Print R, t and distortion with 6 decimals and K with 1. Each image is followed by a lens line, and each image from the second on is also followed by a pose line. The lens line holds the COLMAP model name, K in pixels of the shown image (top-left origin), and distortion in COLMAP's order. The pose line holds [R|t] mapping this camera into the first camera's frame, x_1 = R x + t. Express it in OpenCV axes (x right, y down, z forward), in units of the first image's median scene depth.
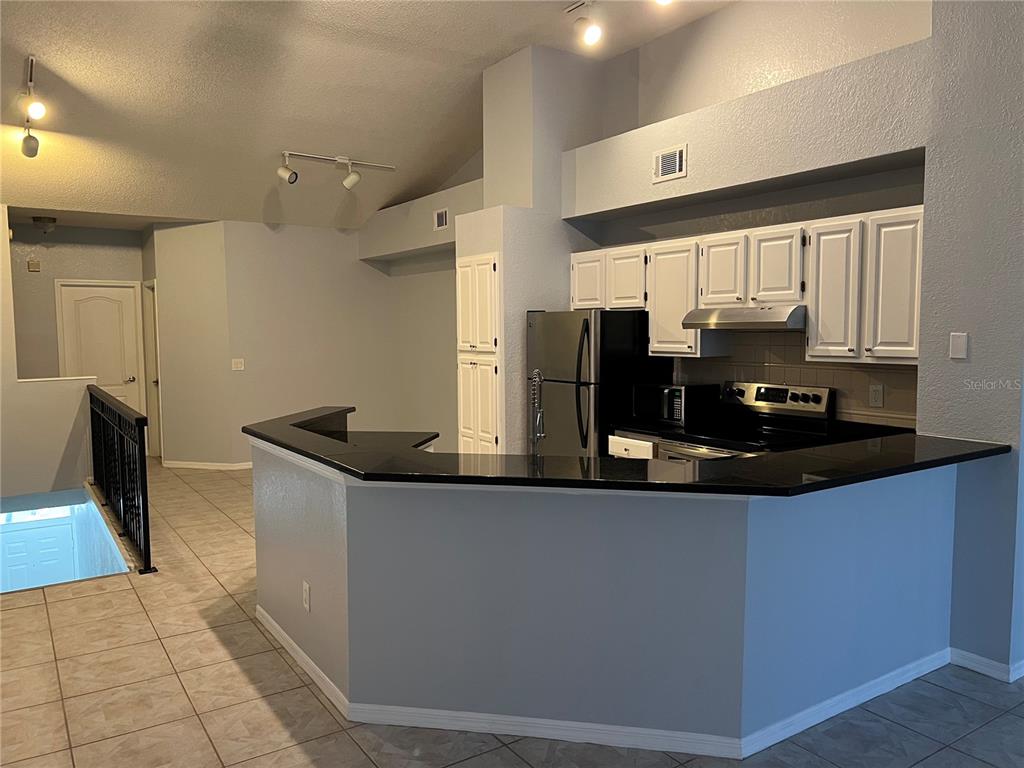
lens RADIAL K [[775.1, 0, 500.3], [0, 775.1, 387.6], [0, 0, 1]] dist [0.070338, -0.085862]
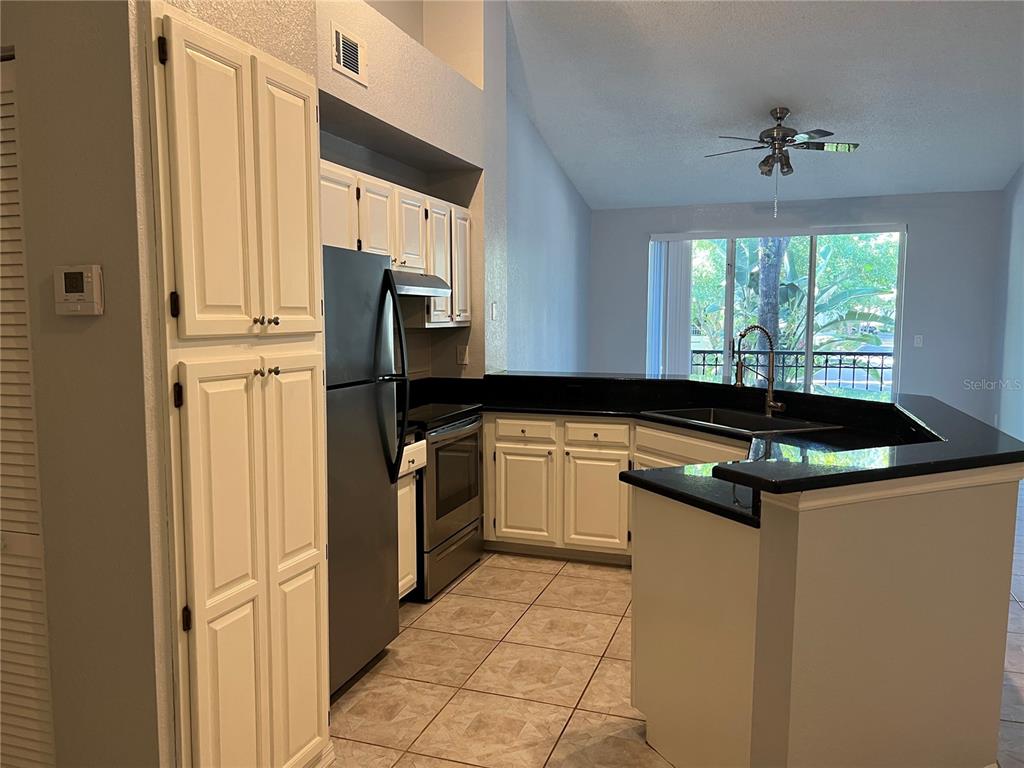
lens RADIAL K [[767.3, 0, 512.0], [0, 767.3, 384.0], [0, 0, 1]] dist [0.126580, -0.286853]
pose [[-0.616579, -0.063308, 0.784743, -0.415483], [0.064782, 0.989302, 0.130710, -0.071546], [-0.784623, 0.131430, -0.605882, 1.269782]]
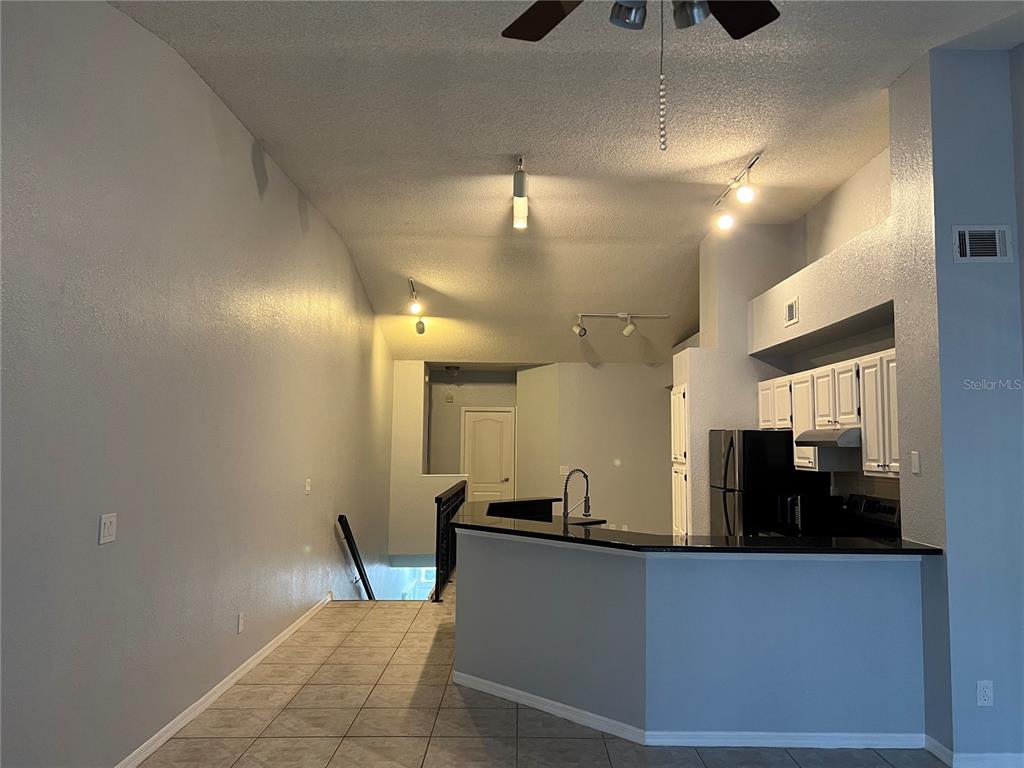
lens RADIAL K [[767.3, 0, 512.0], [0, 767.3, 384.0], [0, 0, 1]] dist [0.126580, -0.286853]
pose [[0.837213, -0.026940, -0.546213, 0.480402], [-0.058890, 0.988537, -0.139021, 0.018986], [0.543697, 0.148557, 0.826029, -0.210918]]
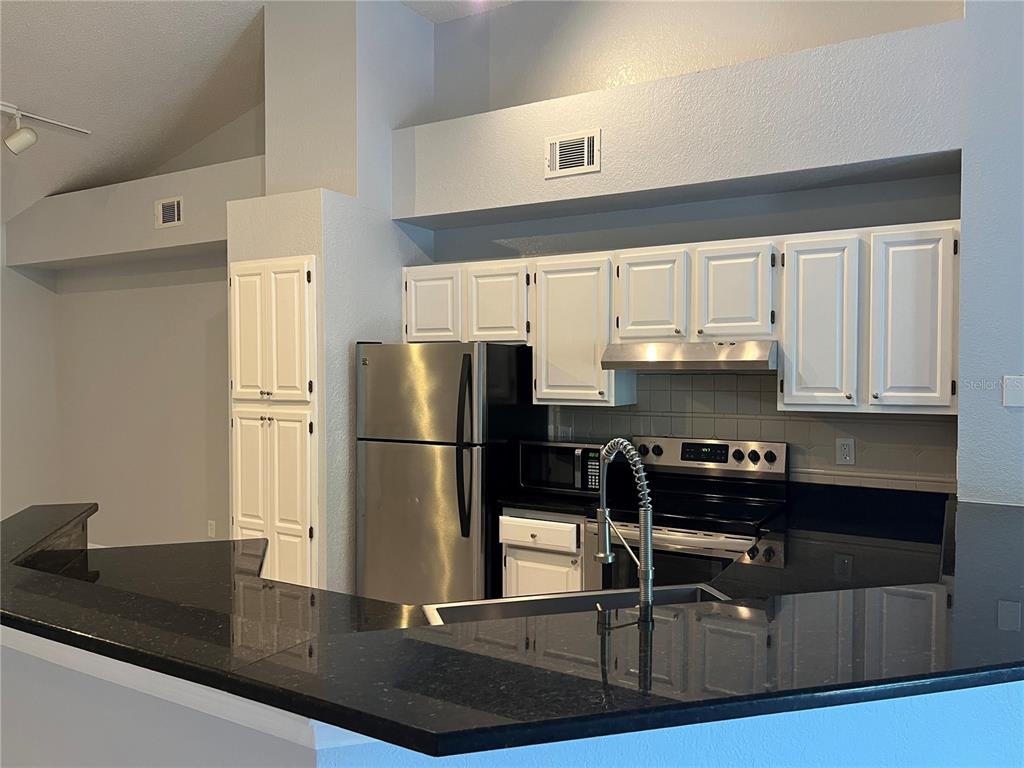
lens RADIAL K [[757.6, 0, 519.8], [0, 757.6, 386.8], [0, 0, 1]] dist [0.087753, -0.124789]
pose [[0.888024, -0.000970, 0.459796, -0.162803], [0.027910, 0.998267, -0.051799, -0.020615], [-0.458949, 0.058832, 0.886512, 0.353007]]
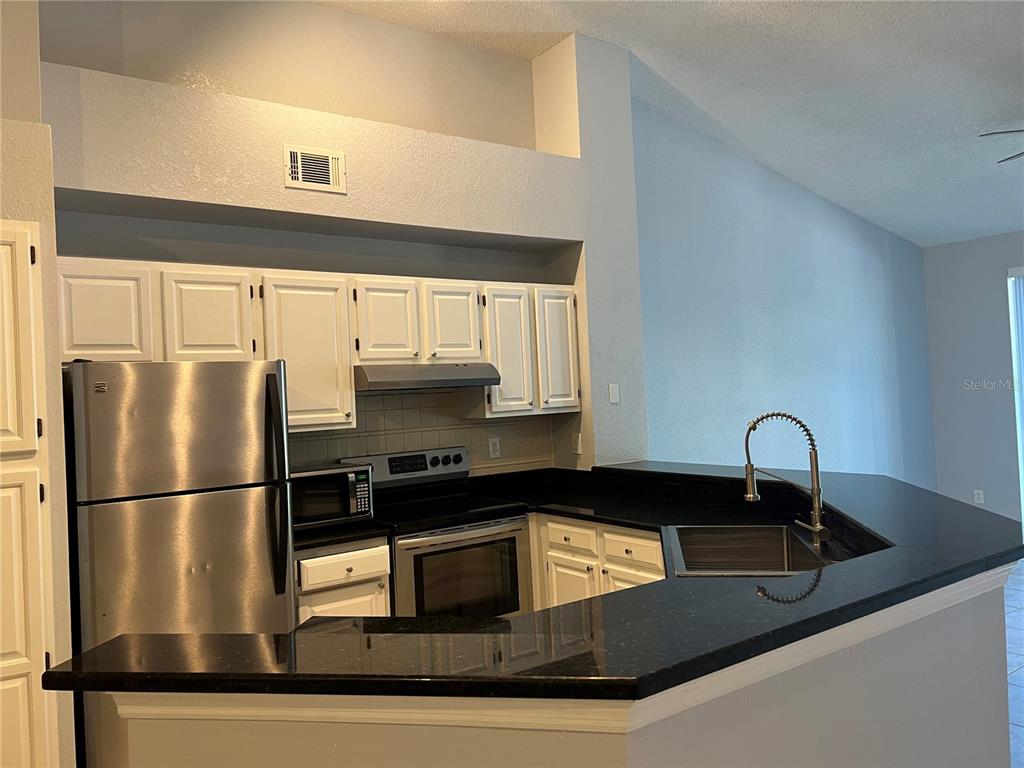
lens RADIAL K [[766.6, 0, 515.7], [0, 766.6, 367.7], [0, 0, 1]] dist [0.170730, -0.306533]
pose [[-0.043396, 0.041182, 0.998209, -0.488752], [0.123918, 0.991656, -0.035524, -0.048038], [-0.991343, 0.122154, -0.048137, 0.820285]]
